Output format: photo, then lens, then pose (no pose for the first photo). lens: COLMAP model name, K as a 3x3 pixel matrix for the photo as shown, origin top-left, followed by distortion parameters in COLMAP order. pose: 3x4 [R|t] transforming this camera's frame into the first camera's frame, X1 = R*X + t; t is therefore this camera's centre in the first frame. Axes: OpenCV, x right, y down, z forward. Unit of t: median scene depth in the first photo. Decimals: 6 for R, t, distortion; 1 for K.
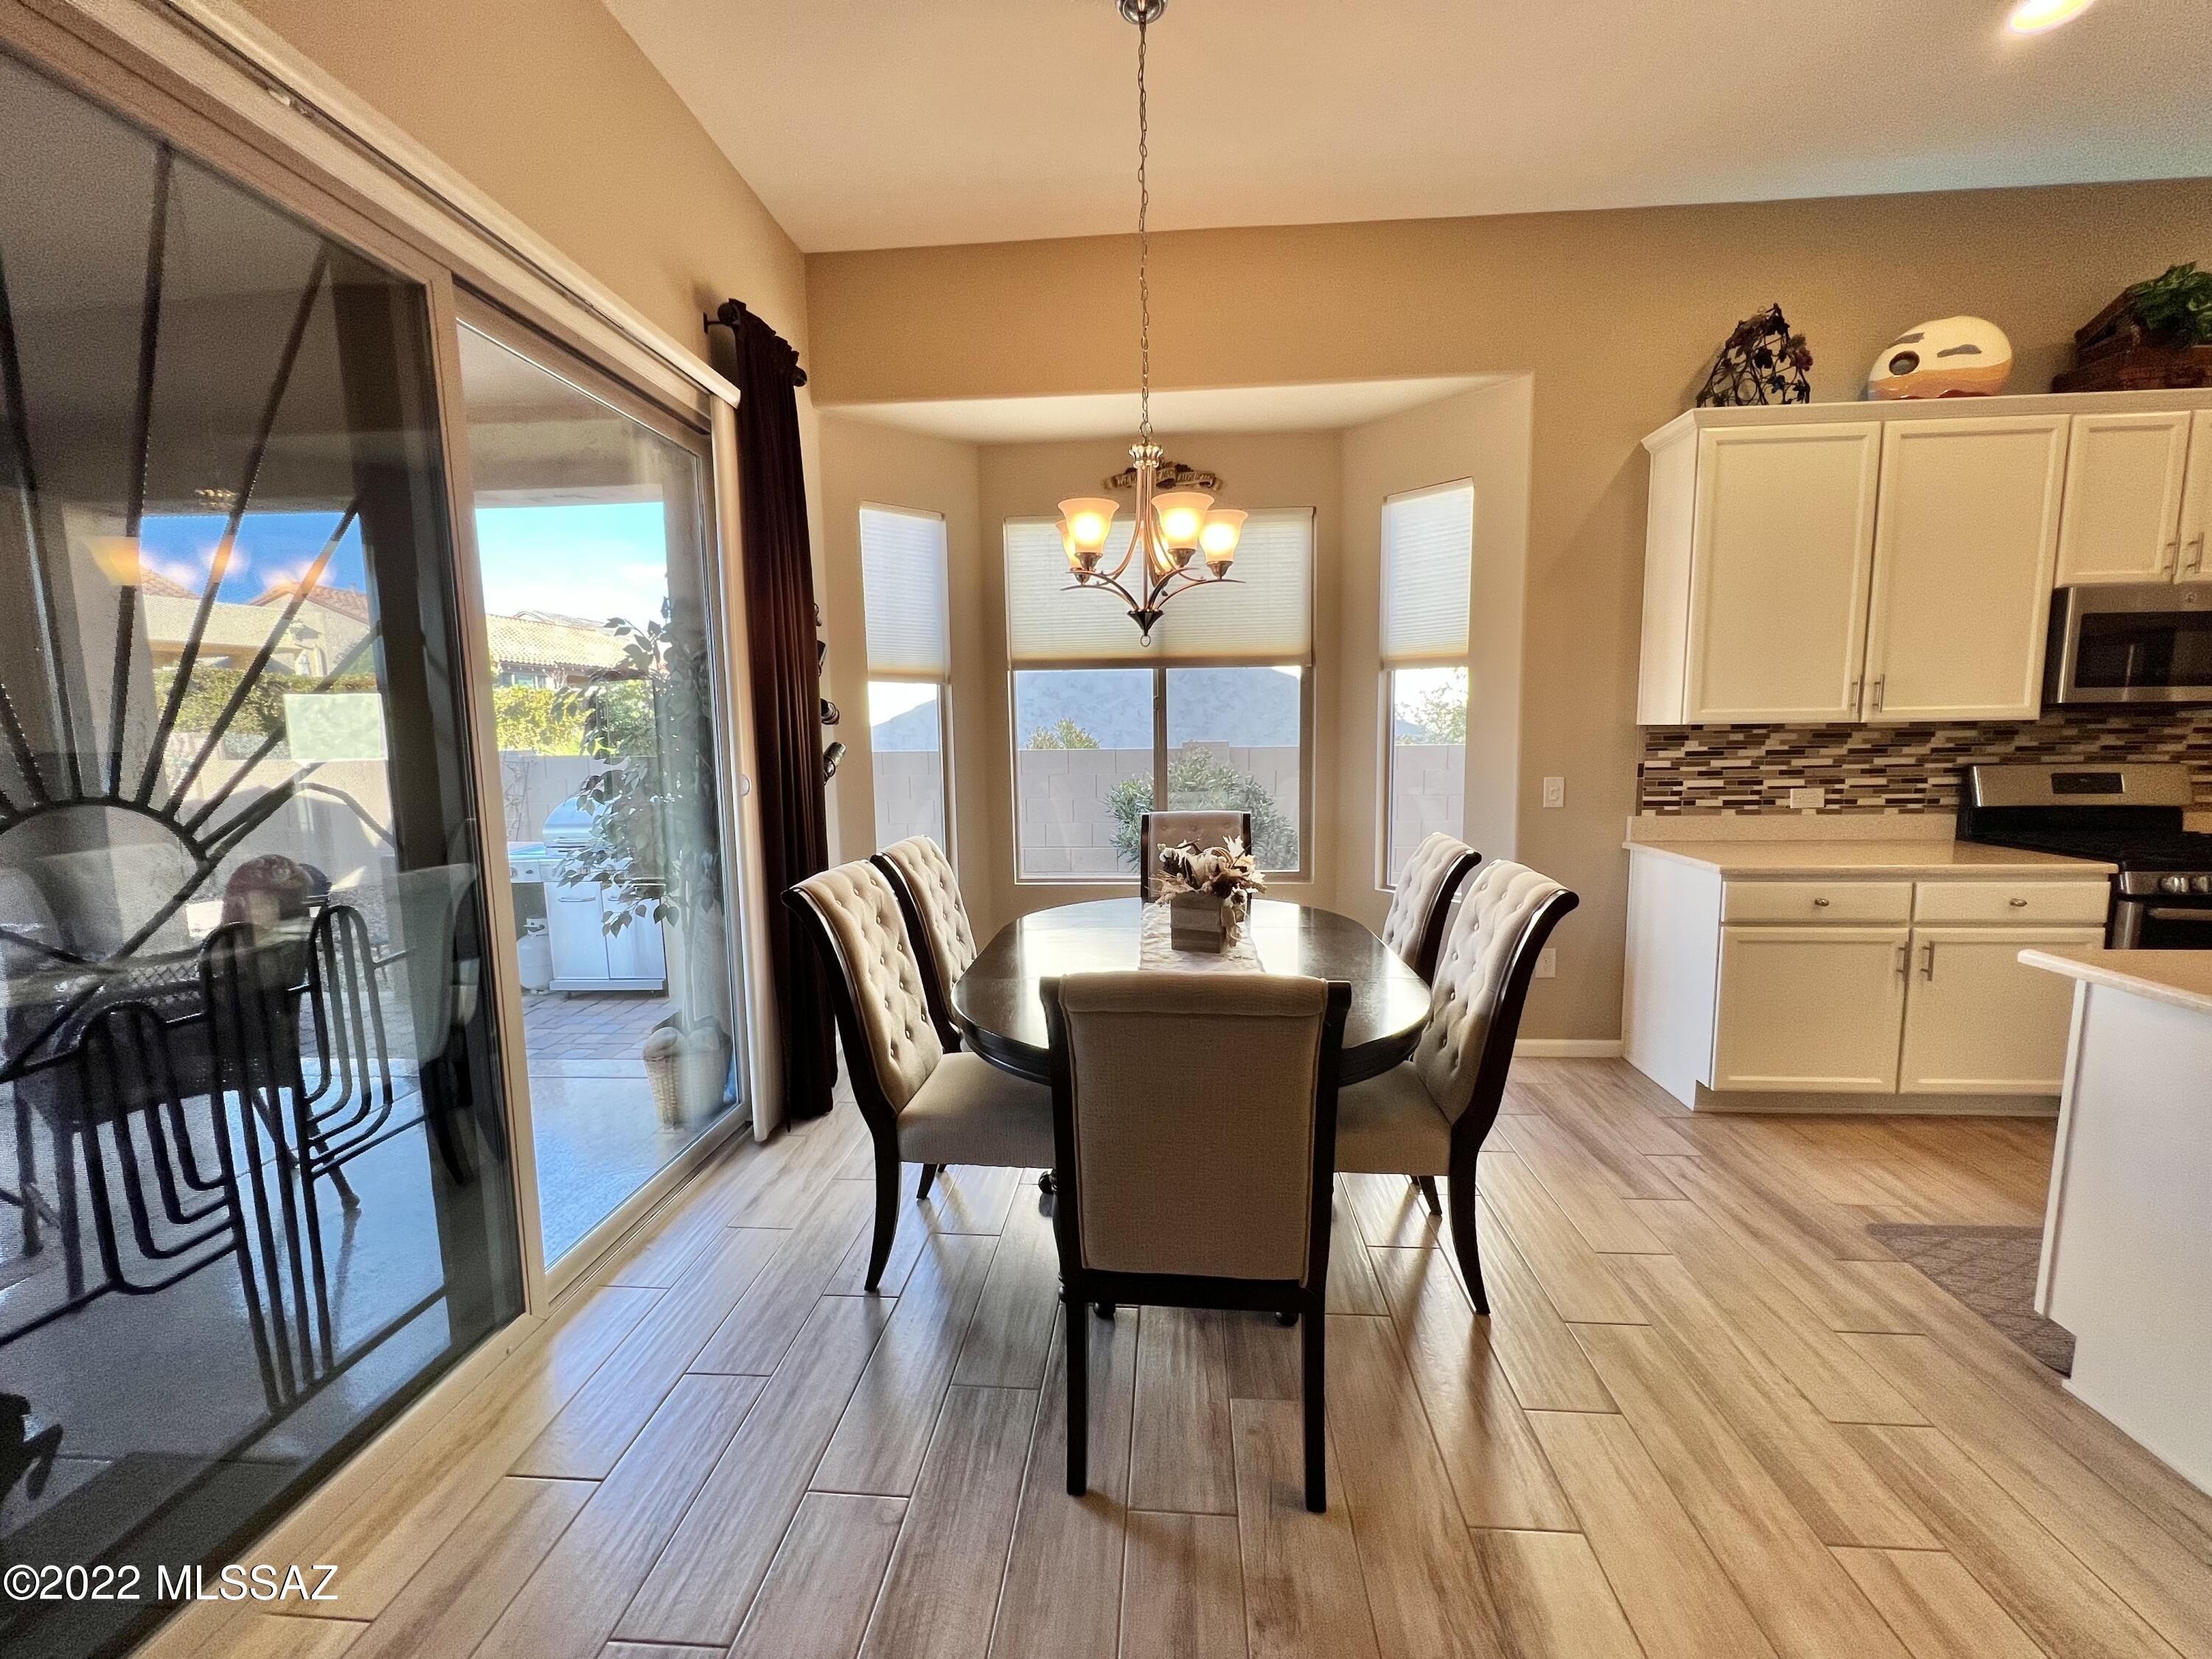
lens RADIAL K [[885.2, 0, 1110.9], [0, 885.2, 828.7], [0, 0, 1]] dist [-0.000916, 0.000031]
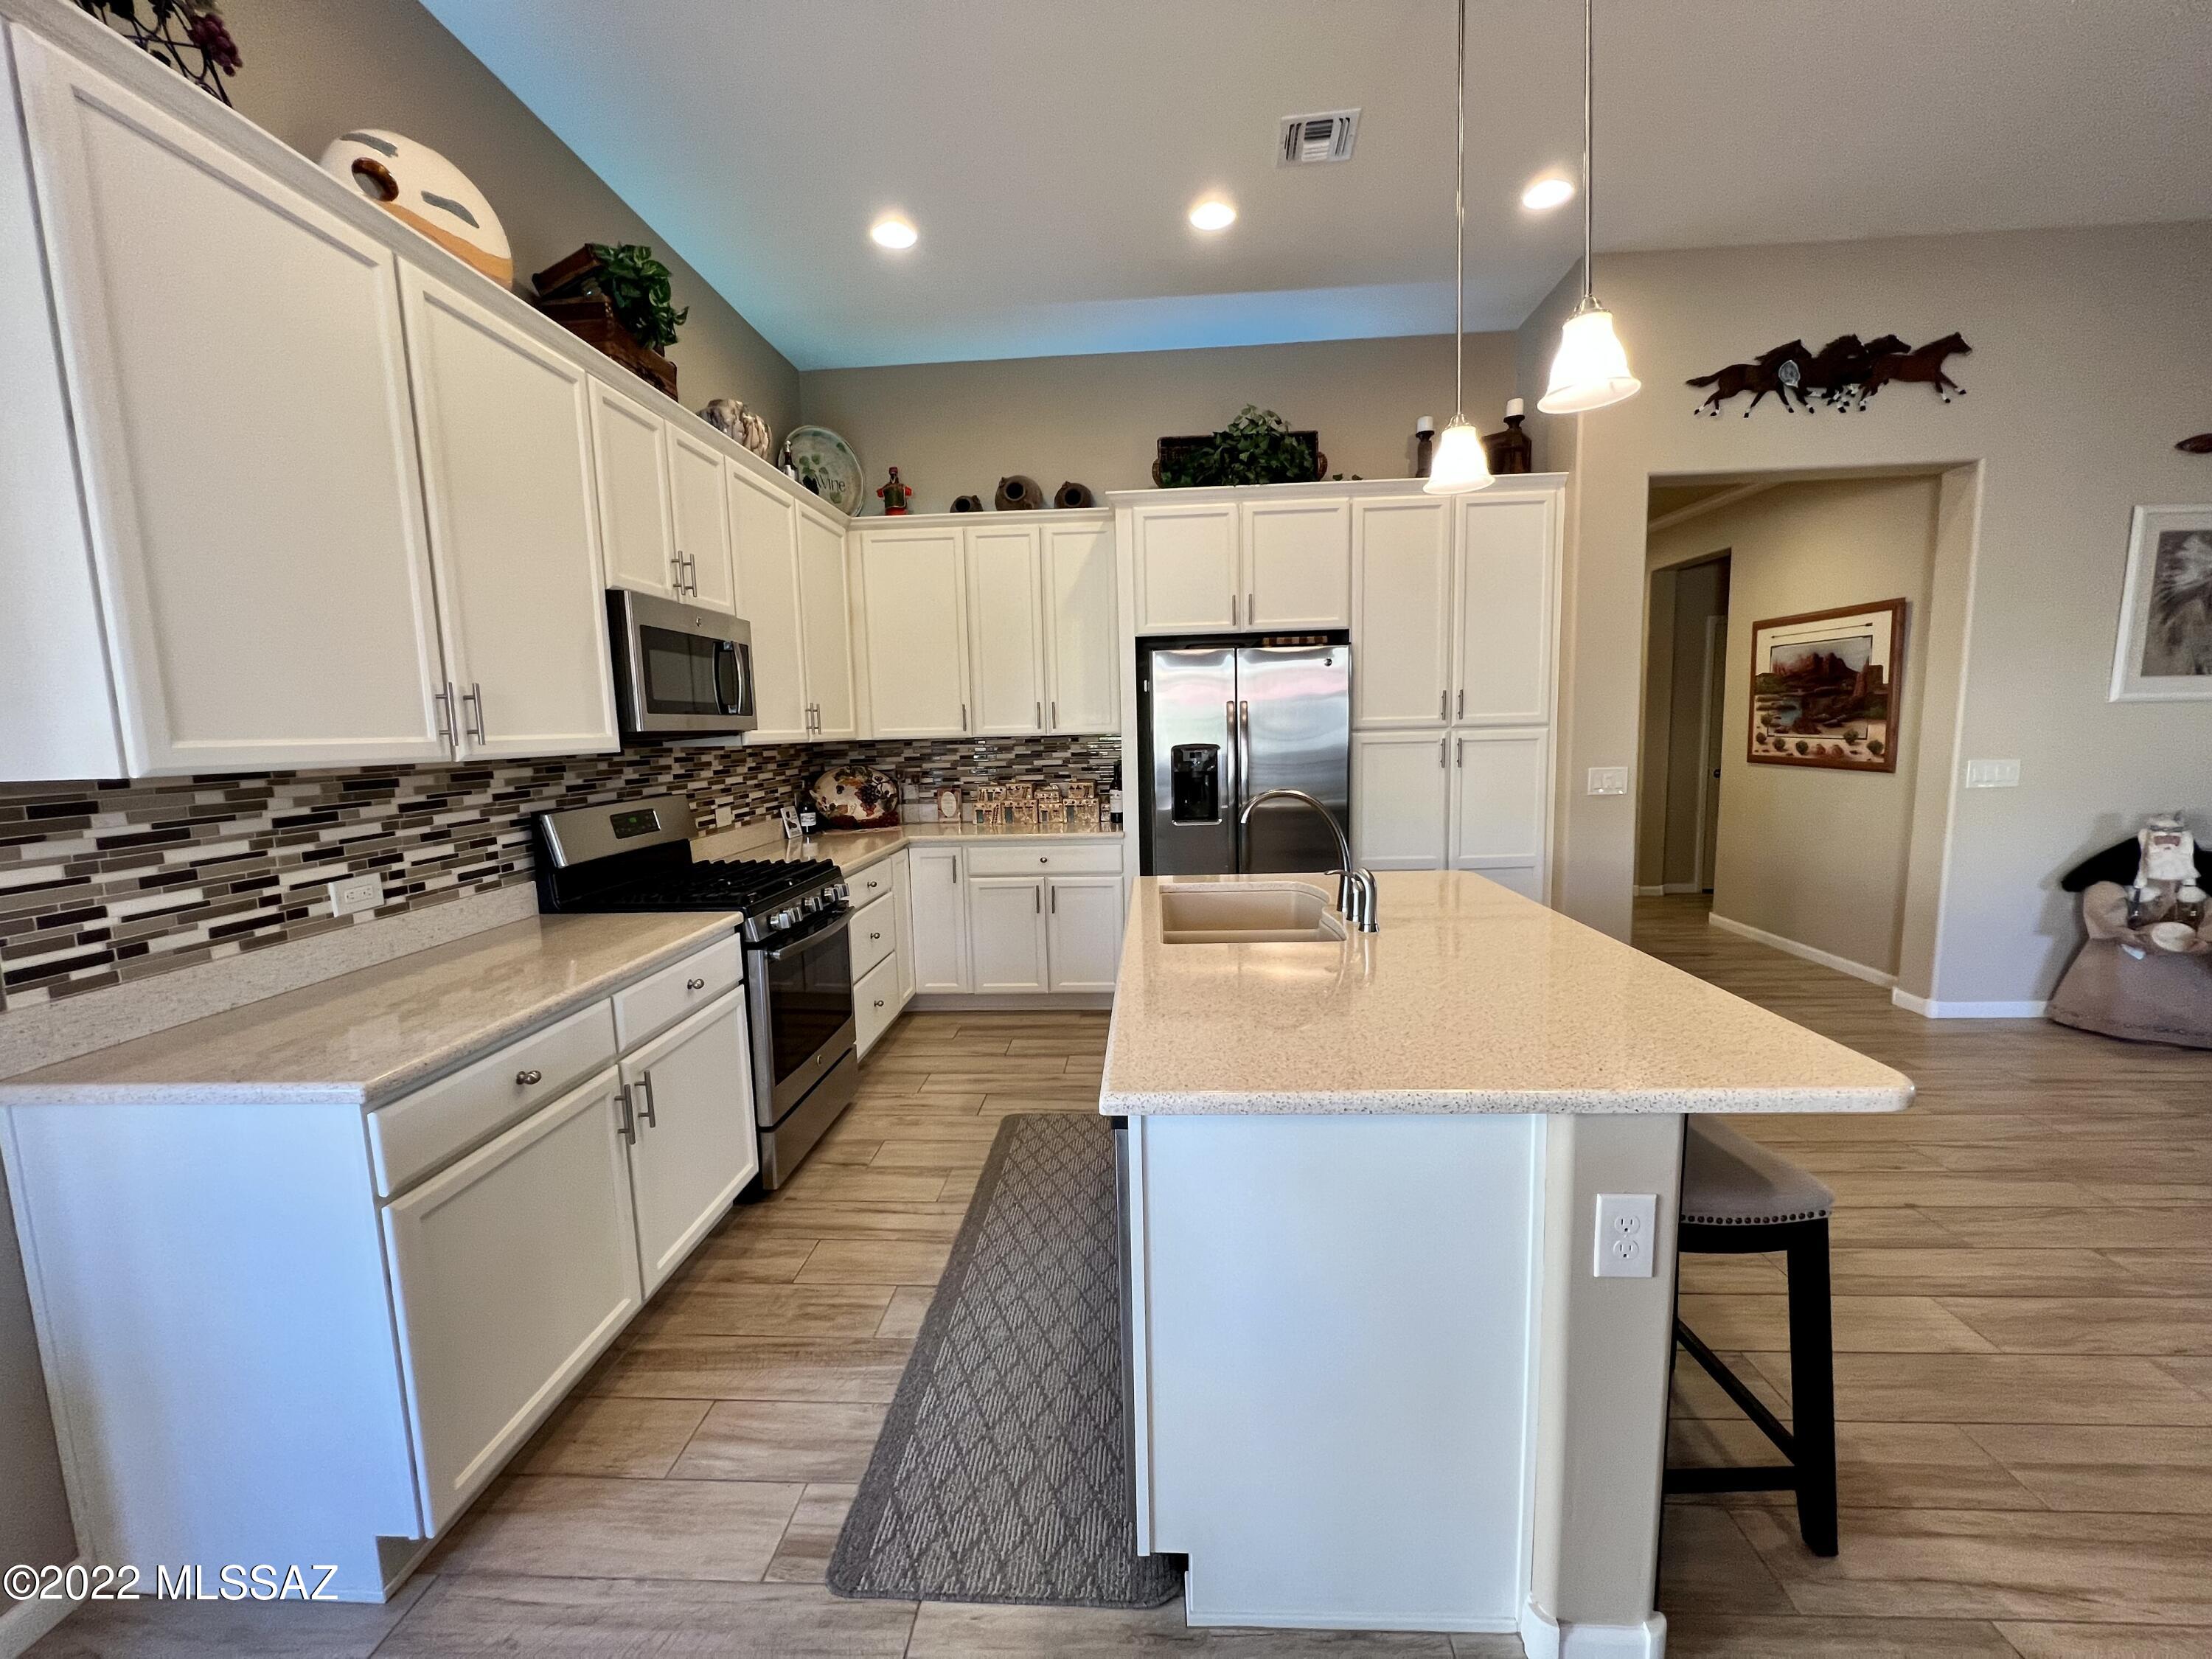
lens RADIAL K [[885.2, 0, 1112.0], [0, 885.2, 829.1], [0, 0, 1]] dist [-0.000916, 0.000031]
pose [[-0.019569, -0.102332, 0.994558, 0.228023], [0.142907, 0.984248, 0.104083, -0.072626], [-0.989543, 0.144166, -0.004636, 0.558568]]
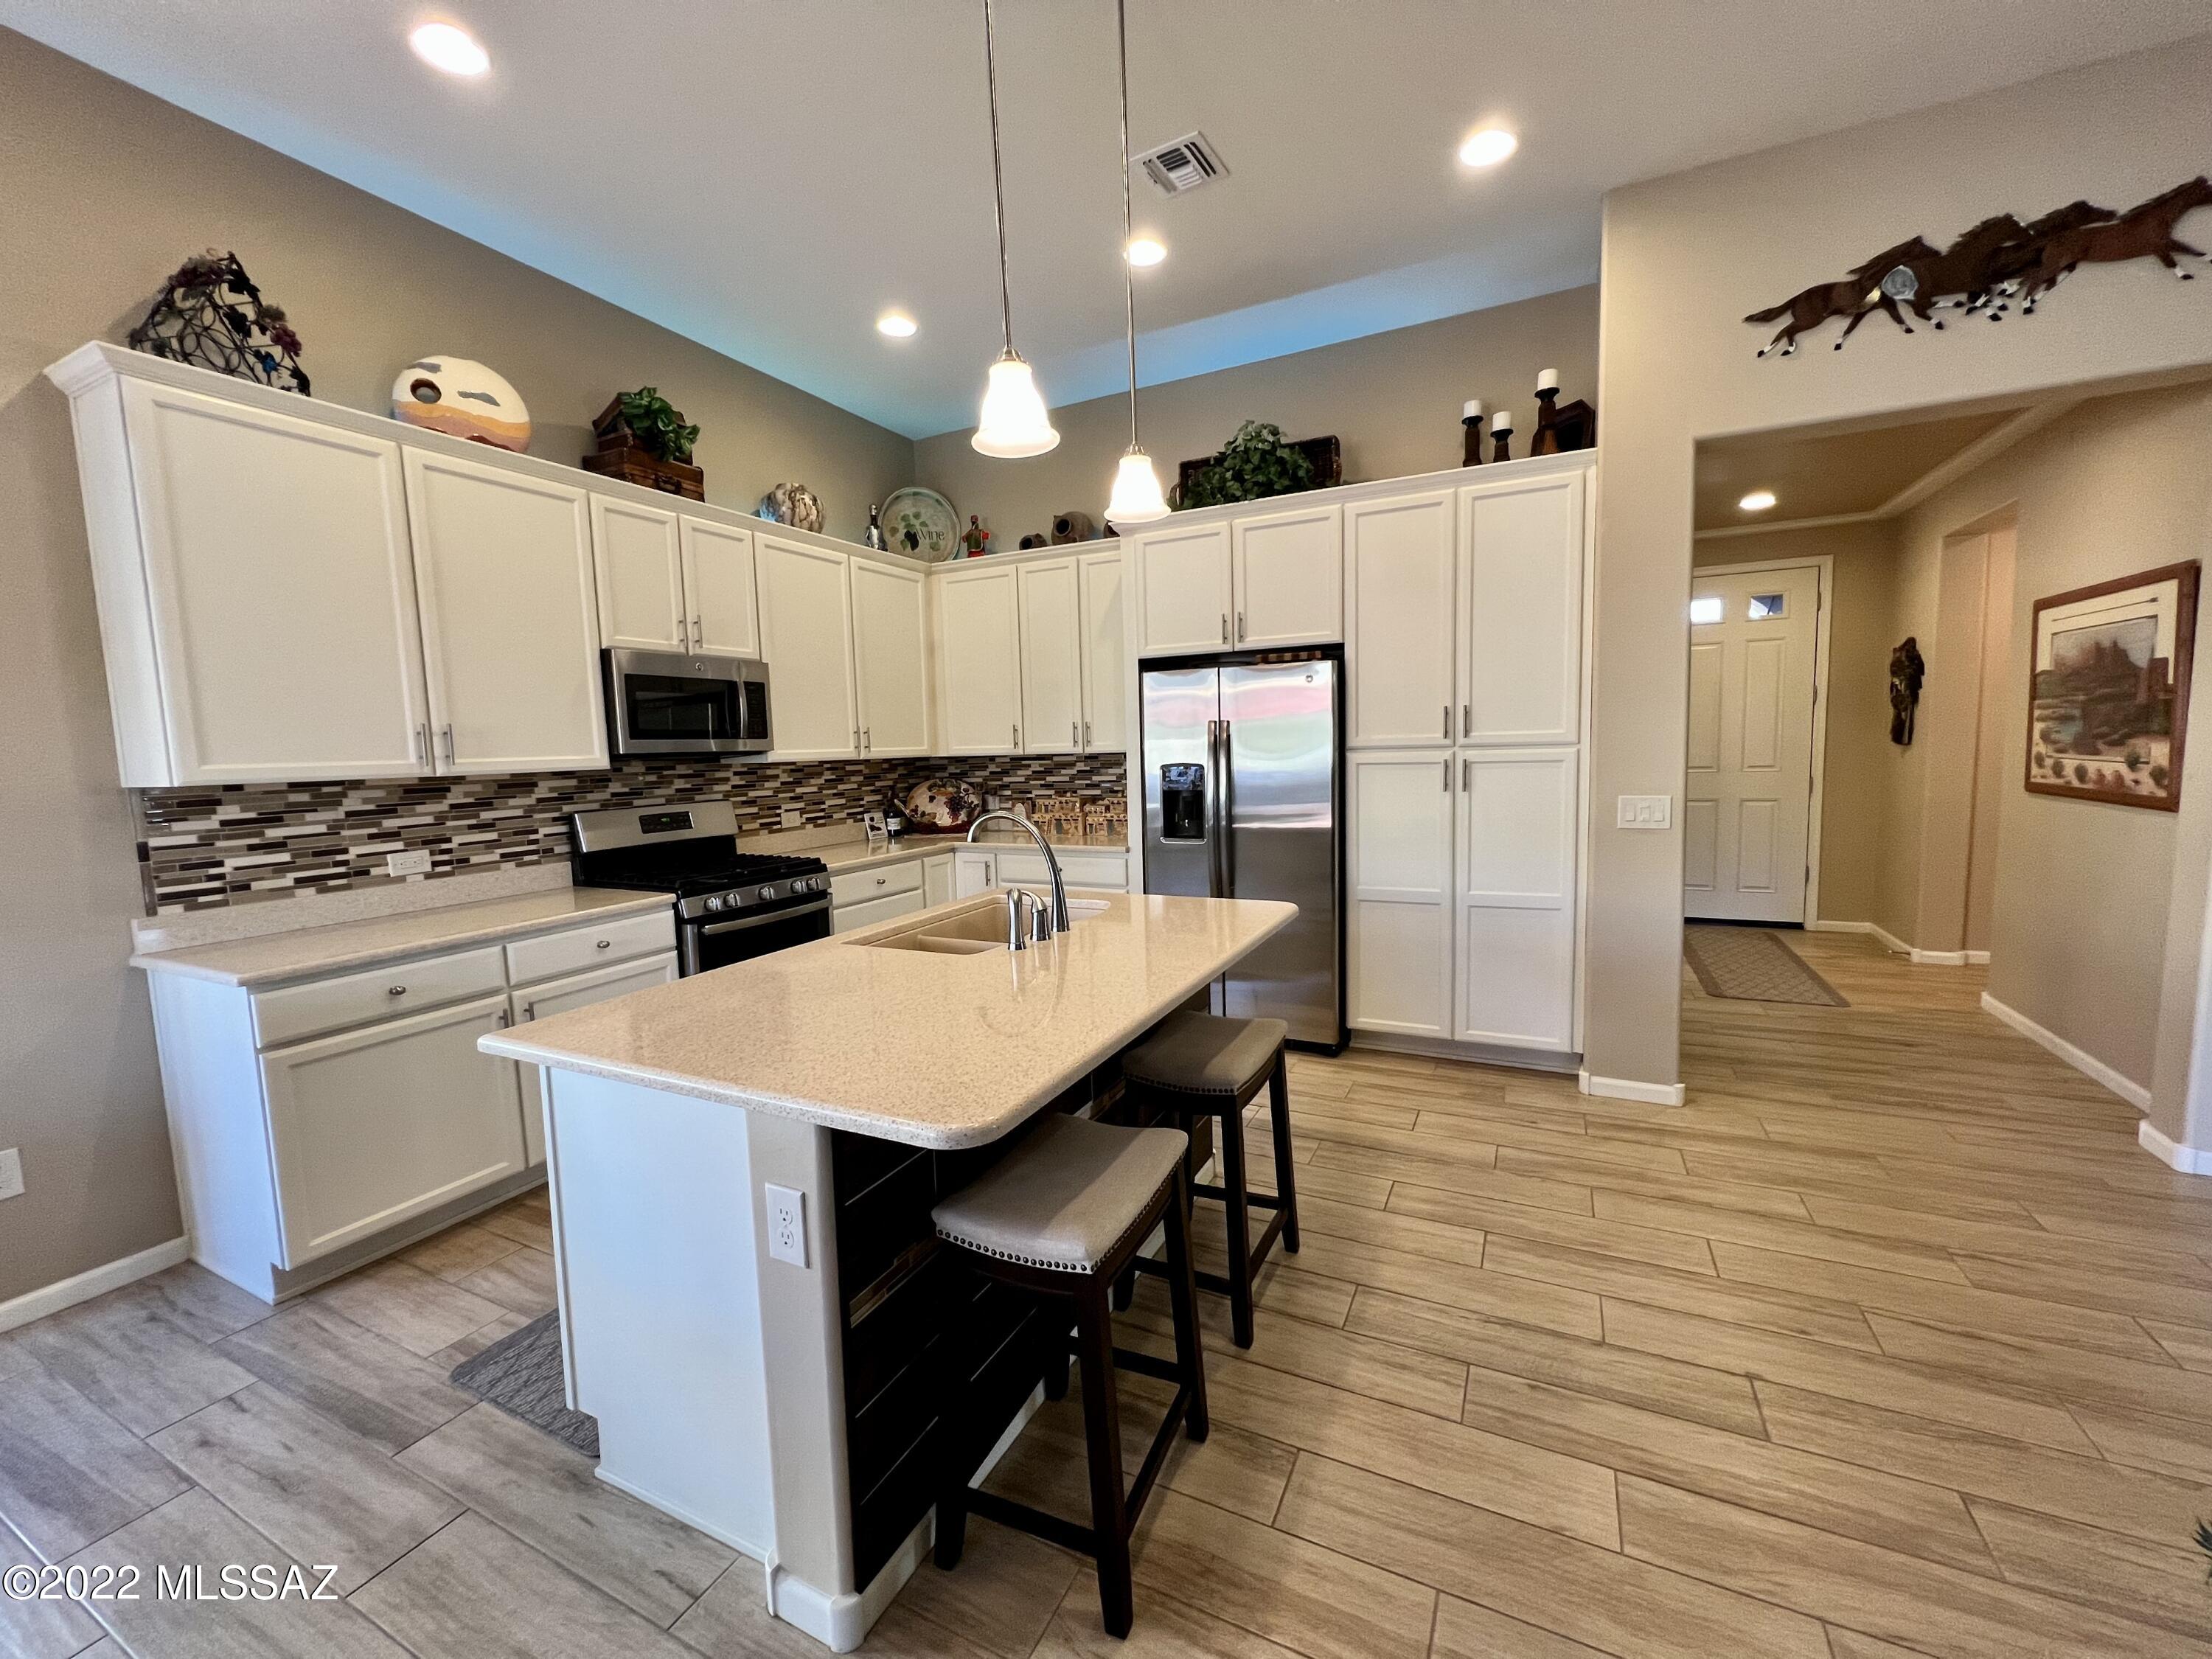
lens RADIAL K [[885.2, 0, 1109.0], [0, 885.2, 829.0], [0, 0, 1]] dist [-0.000916, 0.000031]
pose [[0.376393, -0.085059, 0.922547, 0.269146], [0.131018, 0.990656, 0.037884, -0.011481], [-0.917149, 0.106611, 0.384020, 0.033181]]
